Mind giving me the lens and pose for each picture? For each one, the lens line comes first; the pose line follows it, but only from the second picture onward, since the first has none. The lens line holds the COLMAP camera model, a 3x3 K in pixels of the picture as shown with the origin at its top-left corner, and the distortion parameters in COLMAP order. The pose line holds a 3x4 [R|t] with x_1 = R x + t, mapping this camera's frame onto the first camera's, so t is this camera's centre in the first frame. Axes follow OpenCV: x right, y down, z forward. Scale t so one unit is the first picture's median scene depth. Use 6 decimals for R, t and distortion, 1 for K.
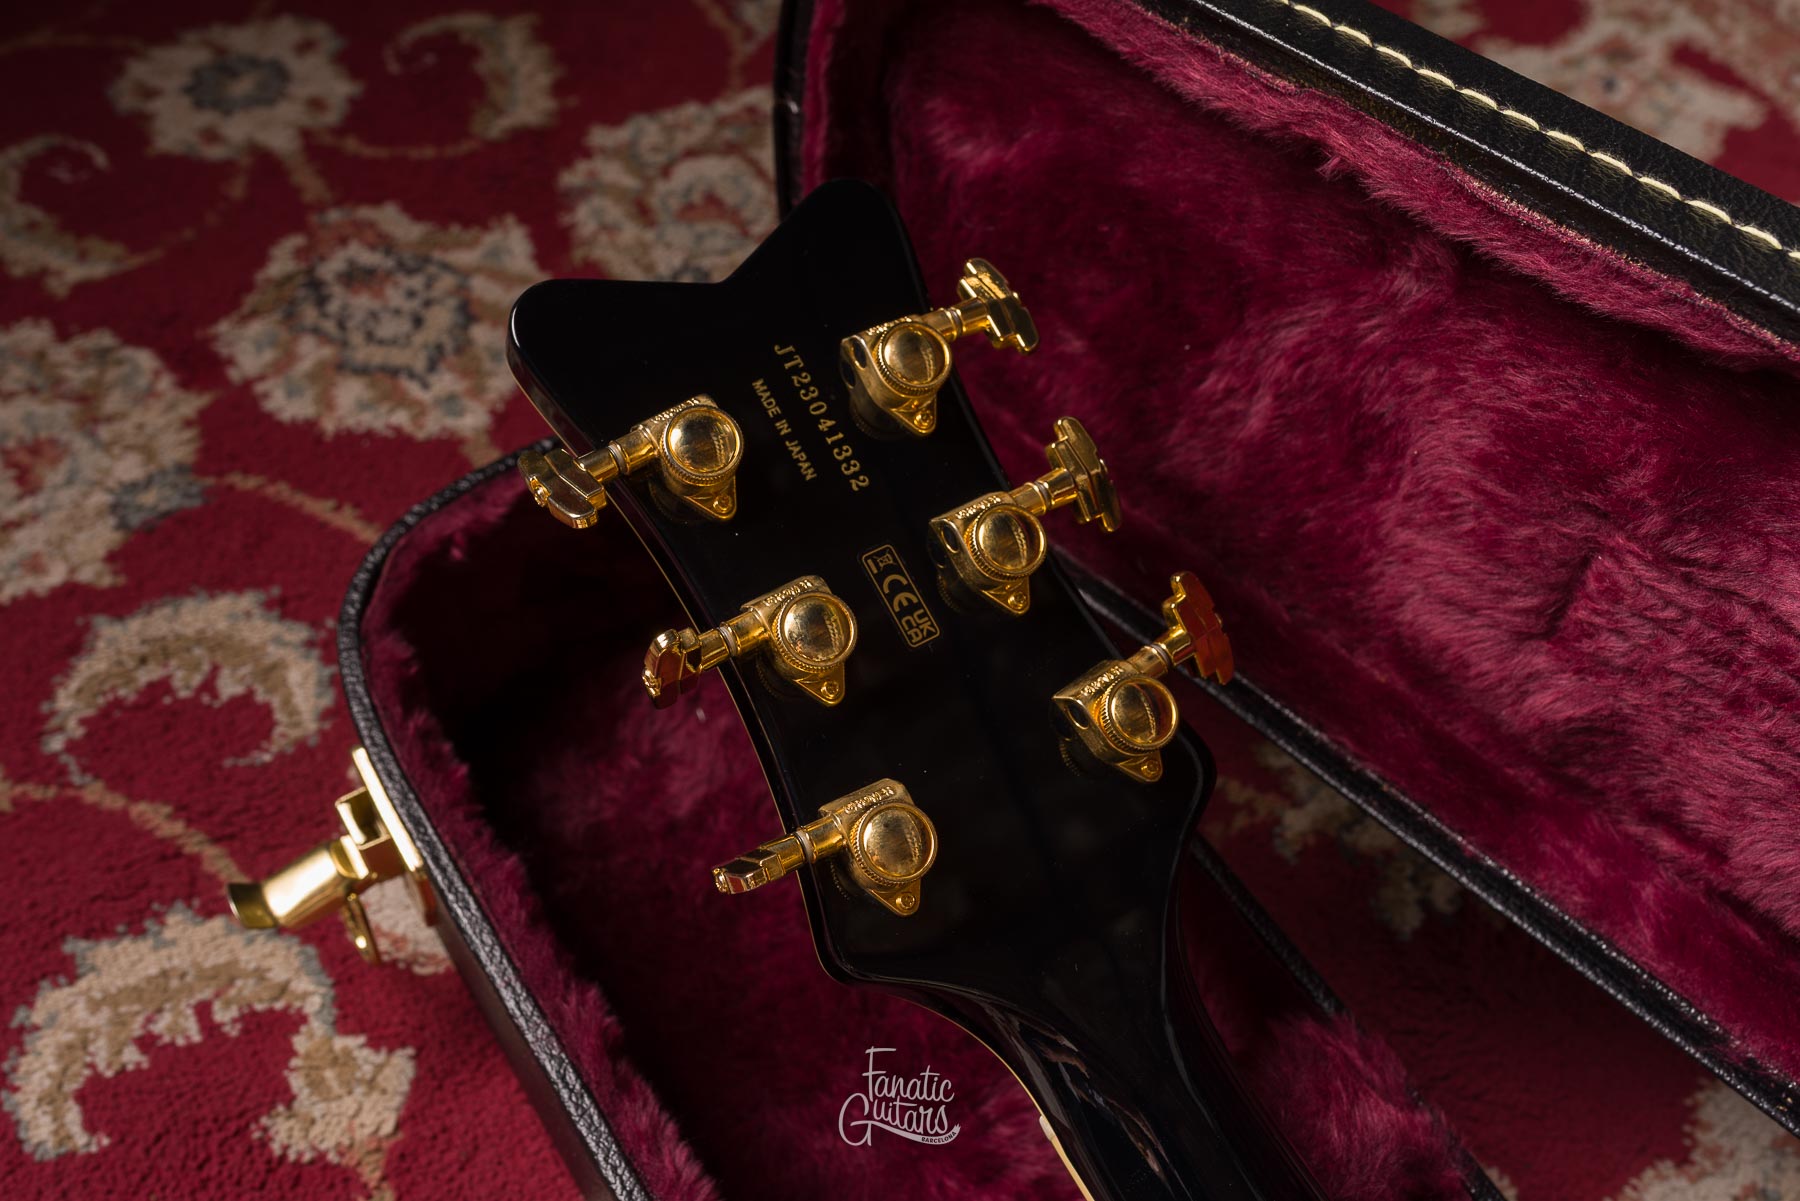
lens RADIAL K [[1765.3, 0, 907.2], [0, 1765.3, 605.2], [0, 0, 1]] dist [0.003487, 0.000000]
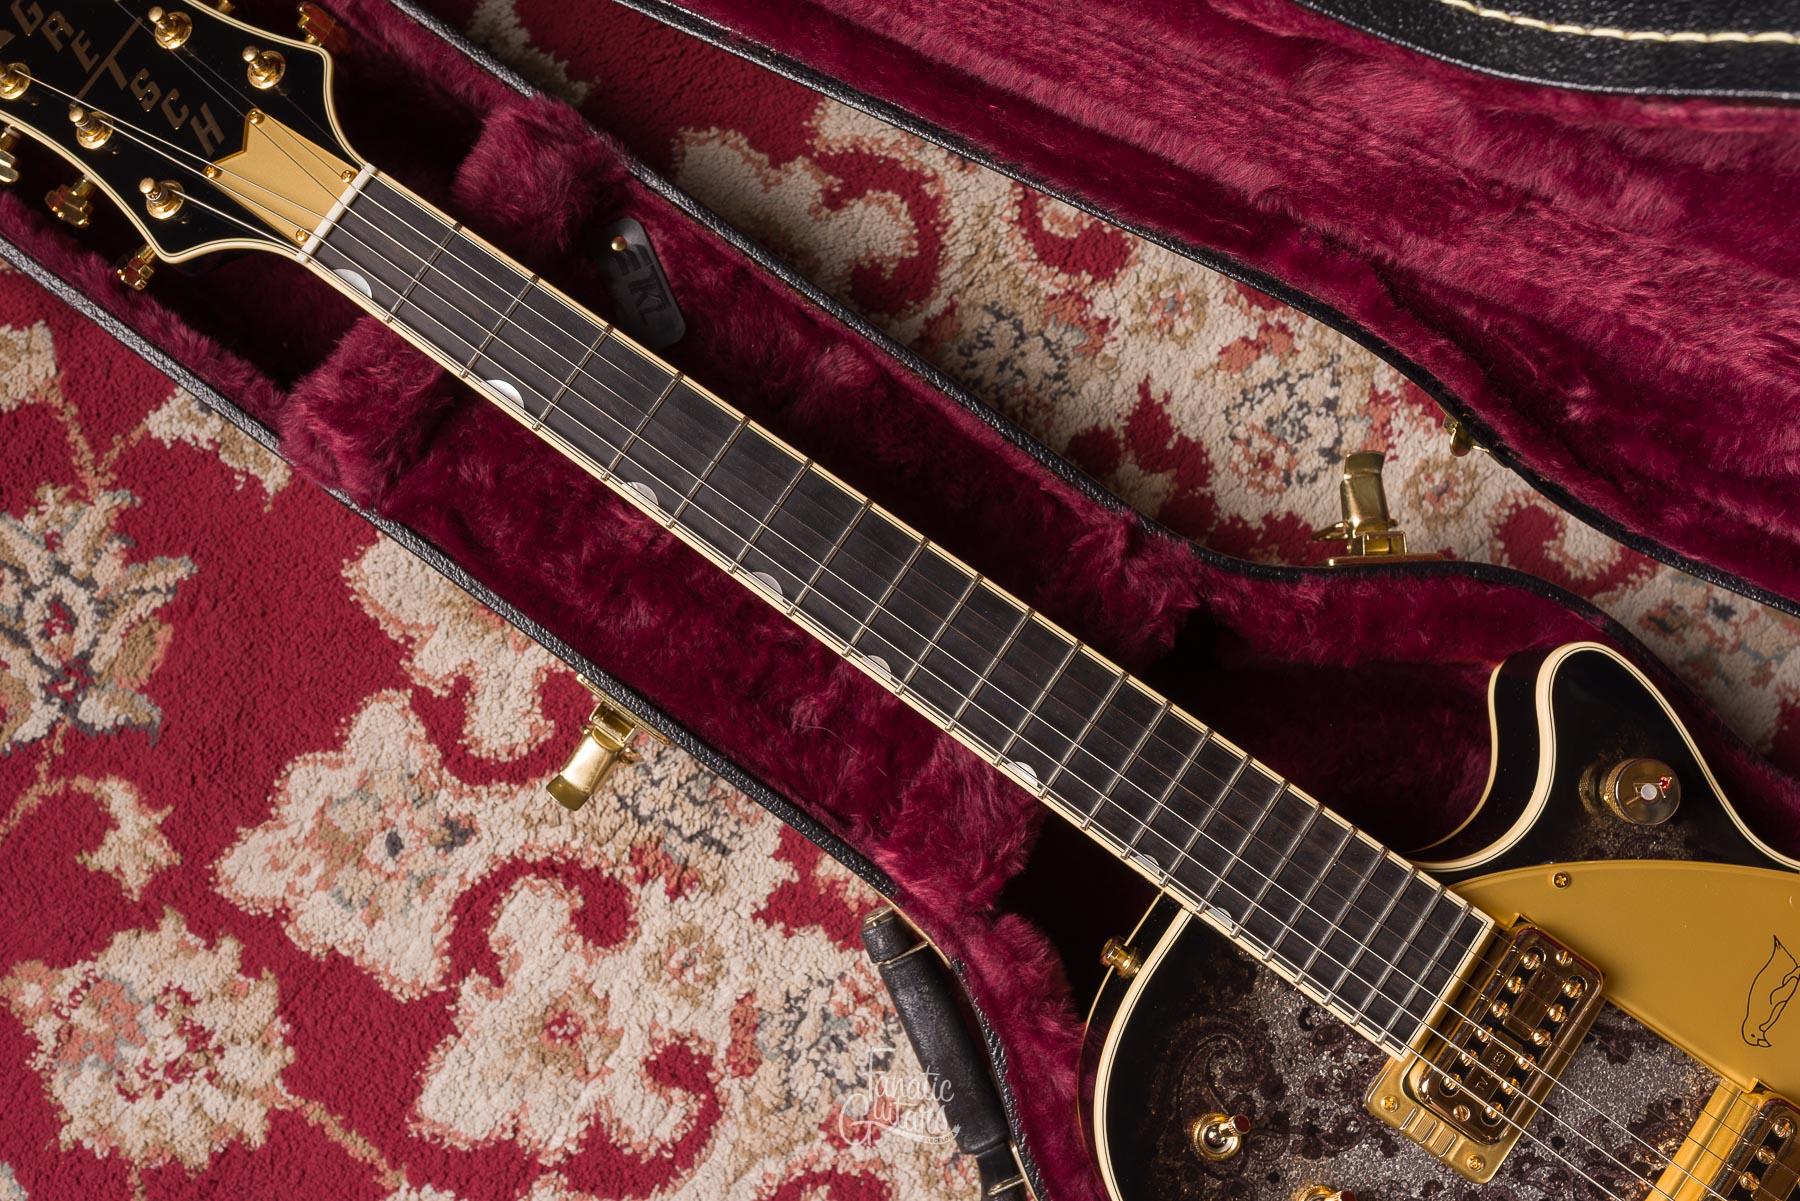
lens RADIAL K [[1765.3, 0, 902.8], [0, 1765.3, 581.2], [0, 0, 1]] dist [0.003487, 0.000000]
pose [[0.933139, -0.355849, -0.051207, 0.408105], [0.329276, 0.788761, 0.519070, -0.117570], [-0.144320, -0.501226, 0.853196, -0.517095]]
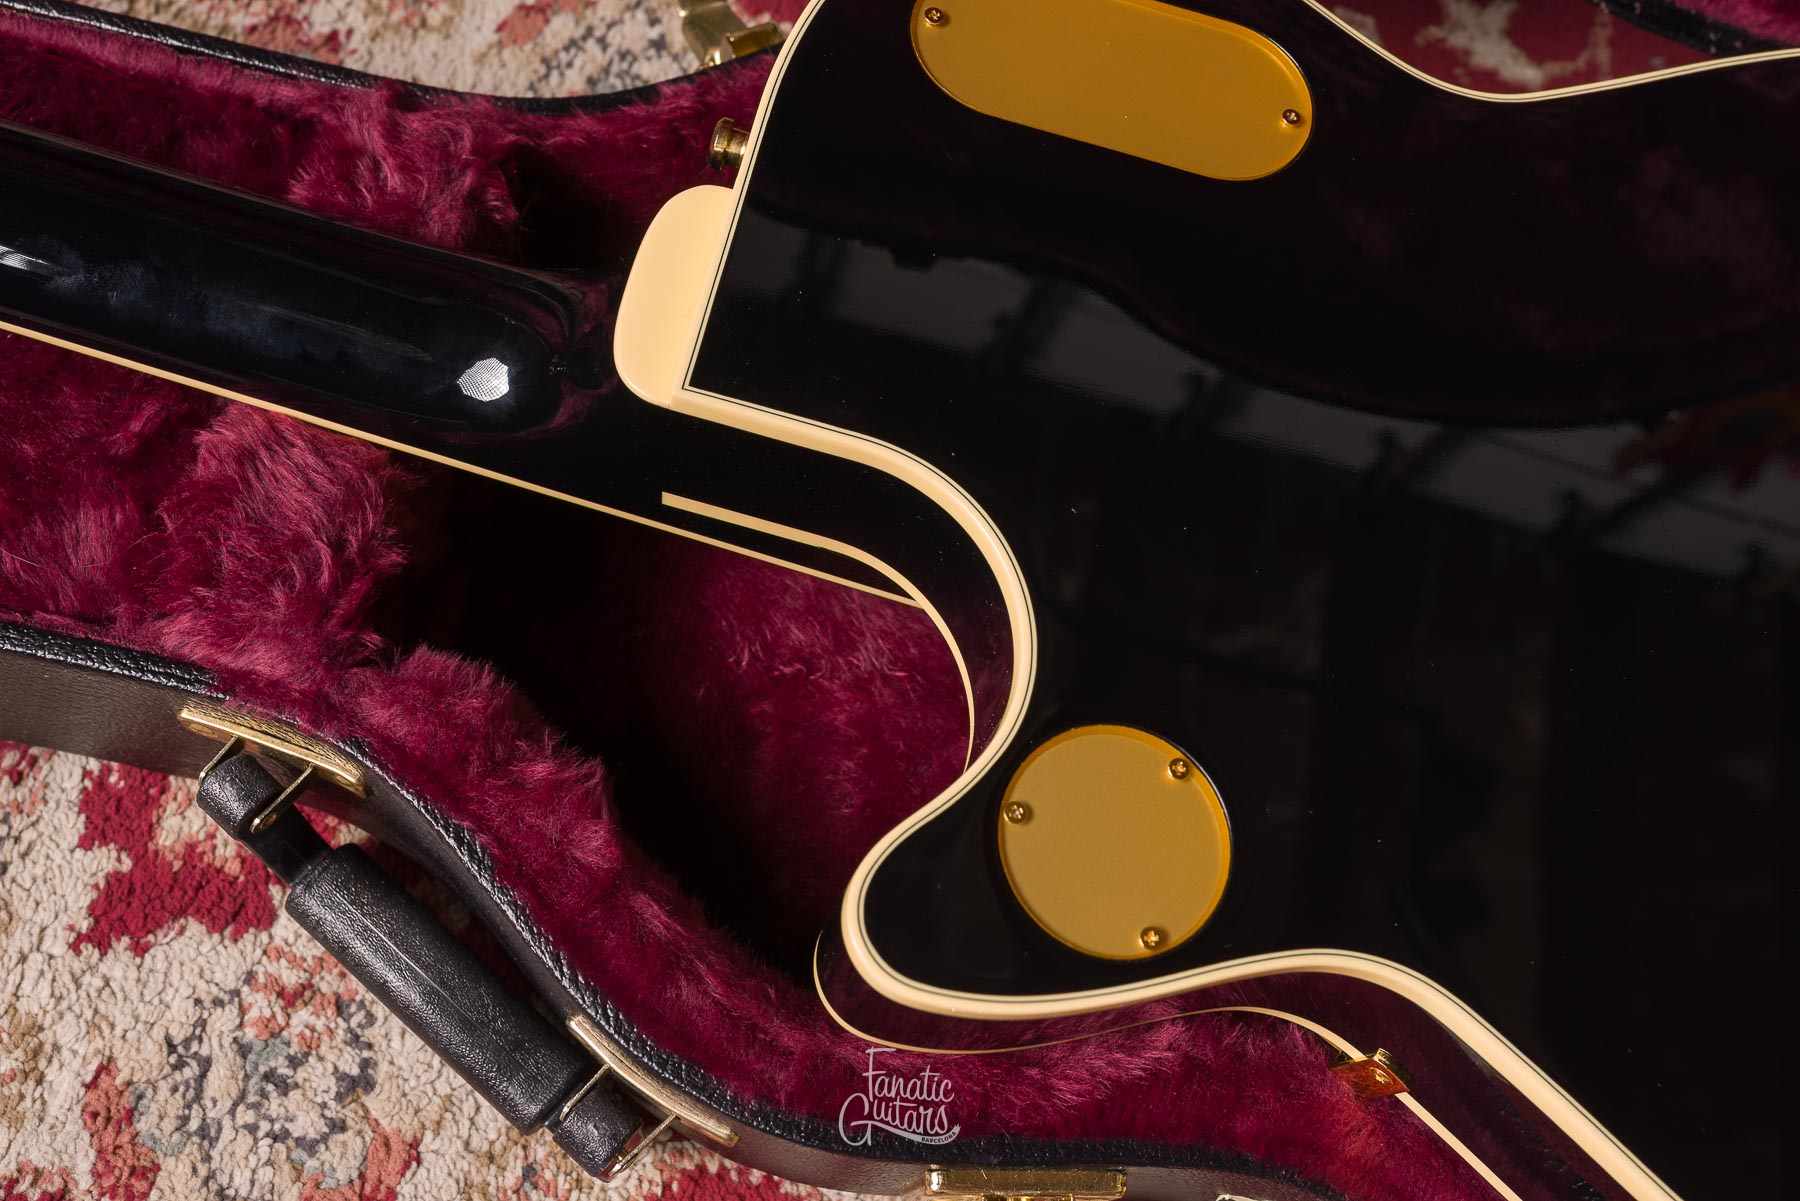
lens RADIAL K [[1765.3, 0, 892.3], [0, 1765.3, 606.8], [0, 0, 1]] dist [0.003487, 0.000000]
pose [[0.703223, -0.651549, 0.284538, 0.265769], [0.531417, 0.747562, 0.398431, 0.561116], [-0.472307, -0.128977, 0.871947, -0.333509]]
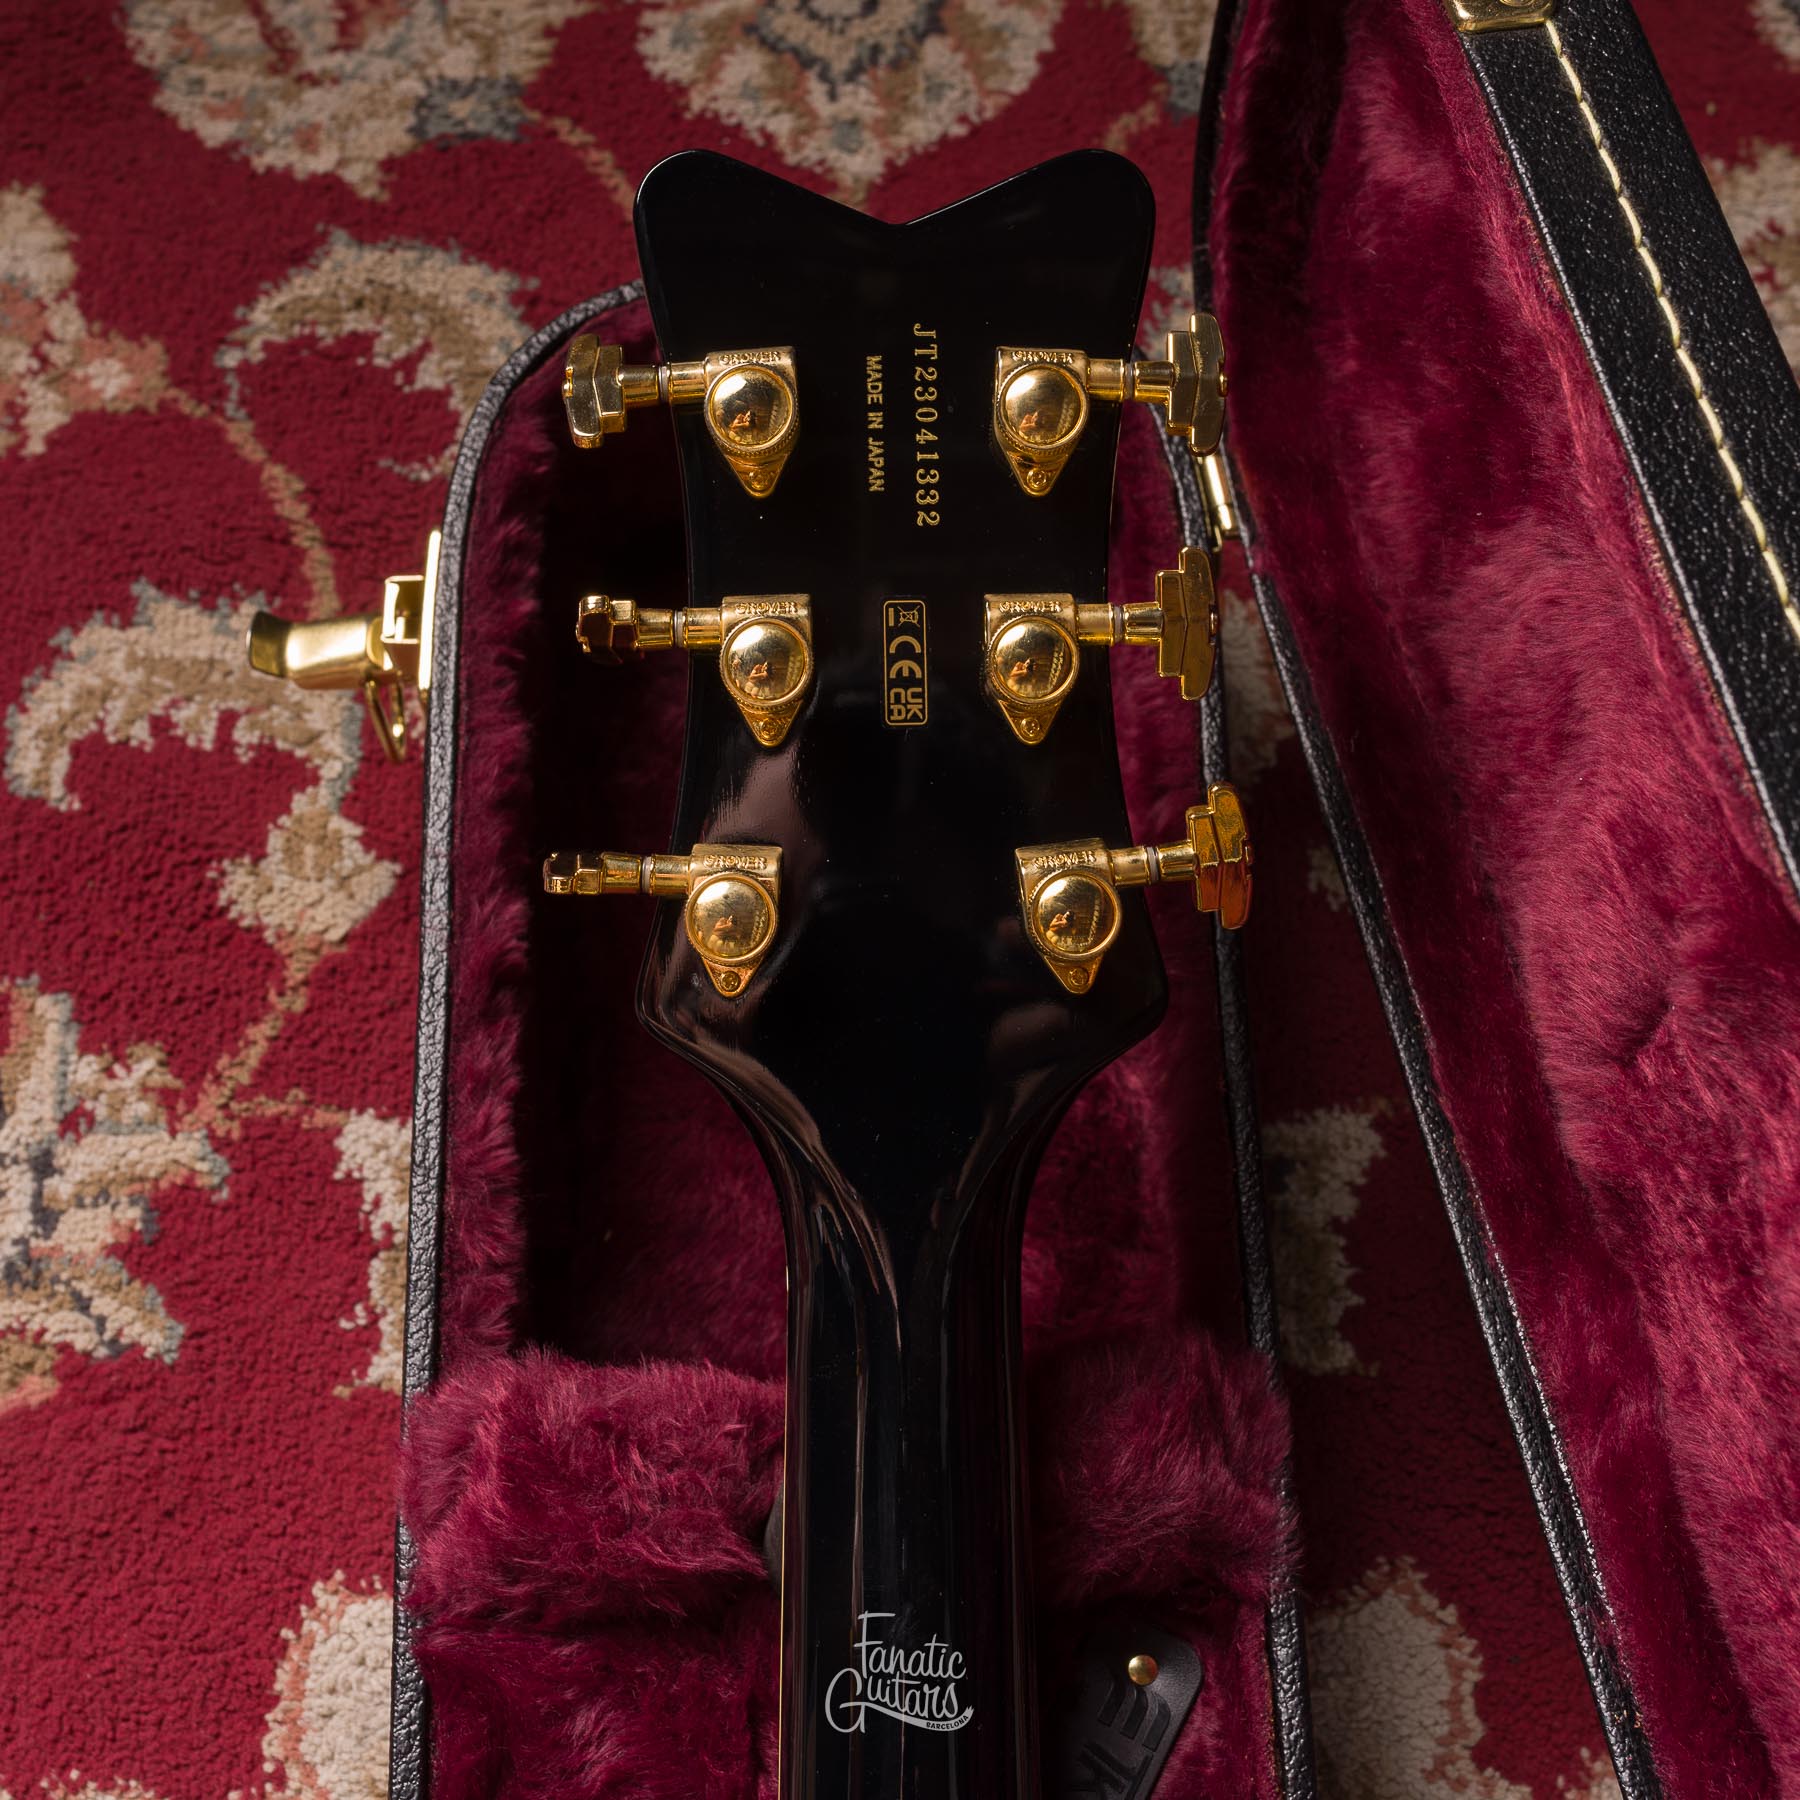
lens RADIAL K [[2944.6, 0, 935.1], [0, 2944.6, 802.4], [0, 0, 1]] dist [0.001098, 0.000000]
pose [[0.849351, 0.446956, -0.280771, 0.328138], [-0.392643, 0.890512, 0.229825, -0.207969], [0.352752, -0.084959, 0.931852, -0.241577]]
